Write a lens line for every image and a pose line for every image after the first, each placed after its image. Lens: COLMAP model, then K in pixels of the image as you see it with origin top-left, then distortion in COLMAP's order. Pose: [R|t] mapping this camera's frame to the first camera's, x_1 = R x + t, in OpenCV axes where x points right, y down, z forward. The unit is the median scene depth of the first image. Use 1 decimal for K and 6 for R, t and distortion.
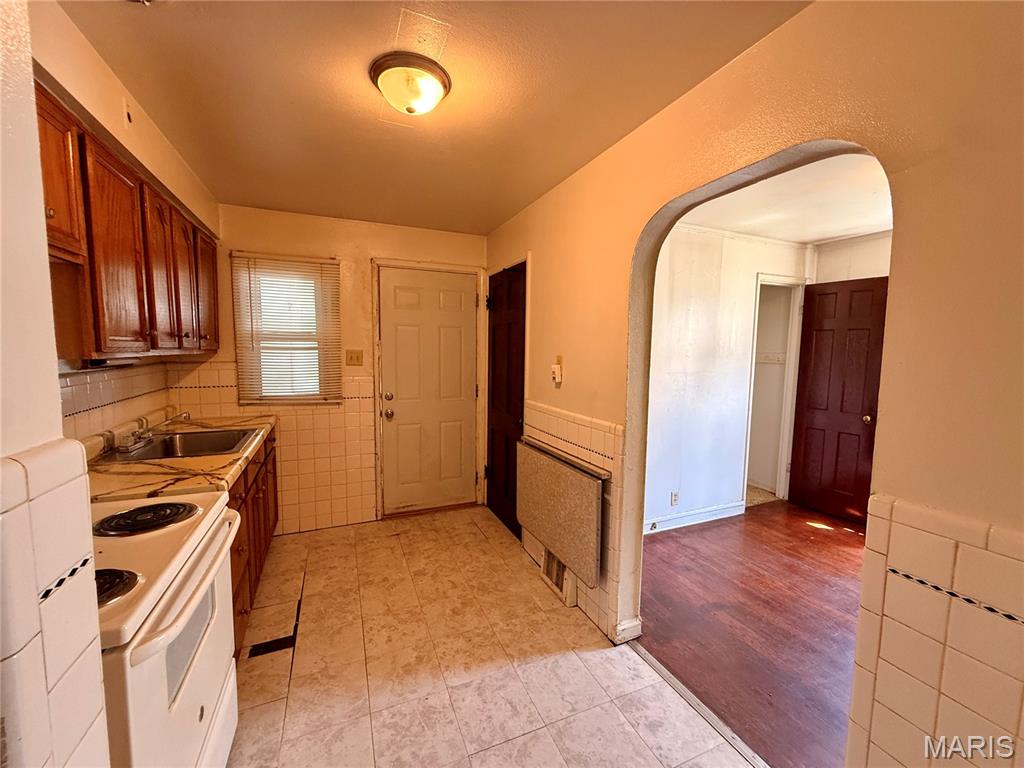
lens RADIAL K [[412.5, 0, 513.6], [0, 412.5, 386.7], [0, 0, 1]] dist [0.002684, 0.000220]
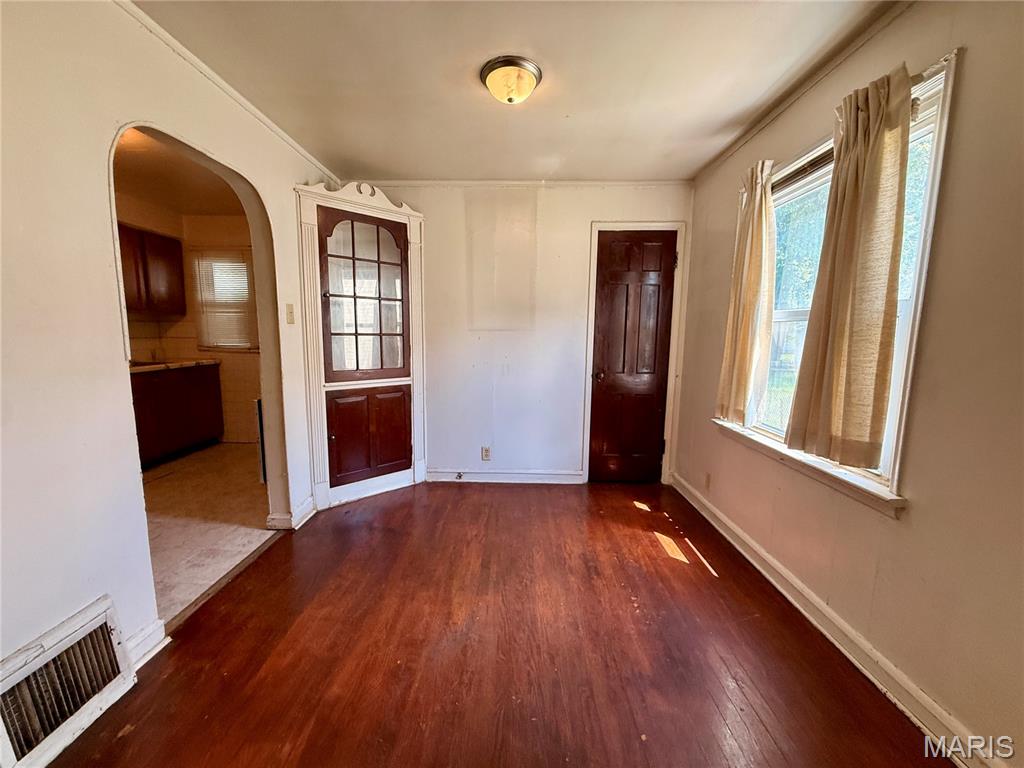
lens RADIAL K [[412.5, 0, 506.2], [0, 412.5, 386.6], [0, 0, 1]] dist [0.002684, 0.000220]
pose [[0.905704, 0.052840, -0.420605, 1.016589], [-0.040938, 0.998466, 0.037283, 0.075599], [0.421930, -0.016548, 0.906477, 0.112008]]
